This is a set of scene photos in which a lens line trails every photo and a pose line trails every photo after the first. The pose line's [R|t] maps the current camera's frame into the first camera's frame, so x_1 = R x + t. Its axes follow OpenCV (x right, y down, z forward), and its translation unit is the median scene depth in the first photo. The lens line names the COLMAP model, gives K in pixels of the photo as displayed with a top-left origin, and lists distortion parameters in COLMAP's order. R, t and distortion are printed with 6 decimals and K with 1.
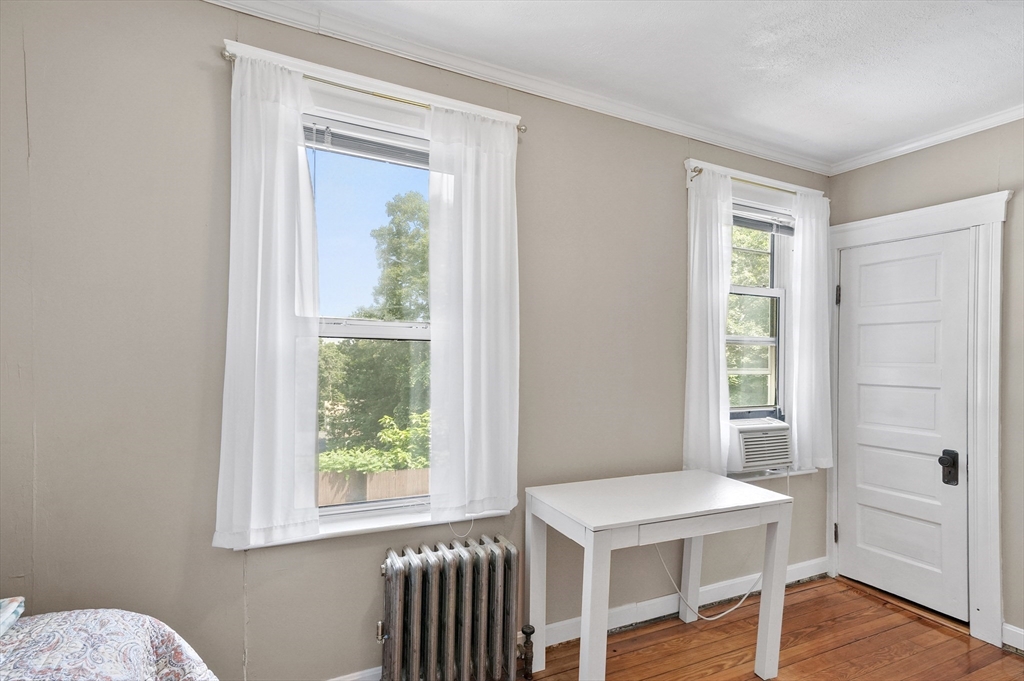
lens RADIAL K [[540.5, 0, 512.3], [0, 540.5, 345.6], [0, 0, 1]] dist [0.022475, 0.000230]
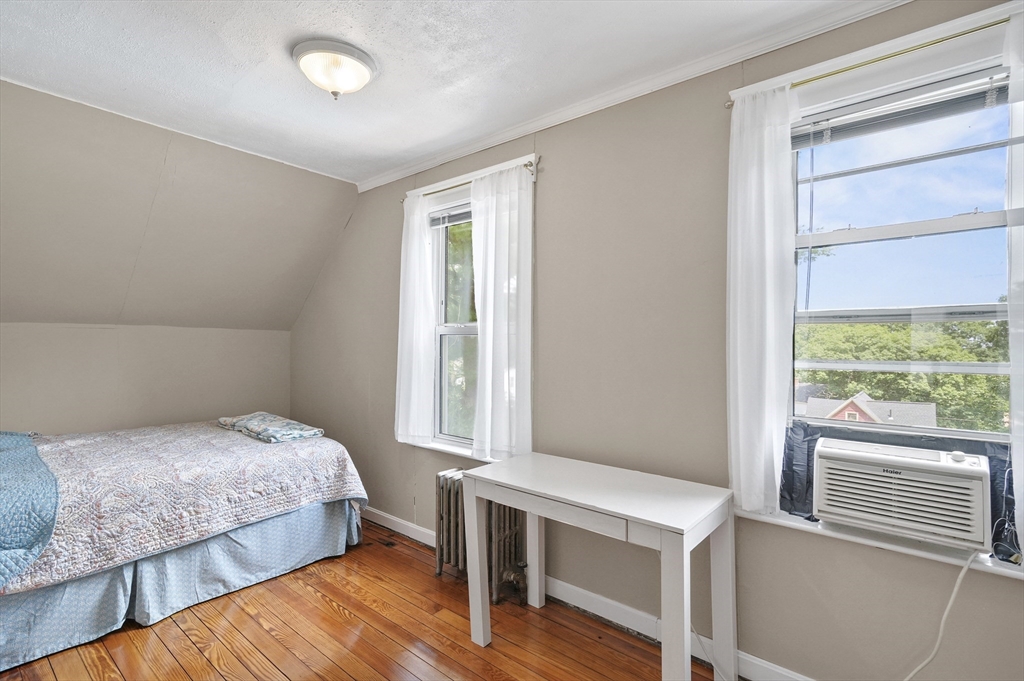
lens RADIAL K [[501.5, 0, 512.0], [0, 501.5, 339.7], [0, 0, 1]] dist [0.028212, 0.001570]
pose [[0.373236, -0.031581, -0.927199, 1.125871], [0.008108, 0.999493, -0.030780, 0.044748], [0.927701, 0.003970, 0.373303, 0.556155]]
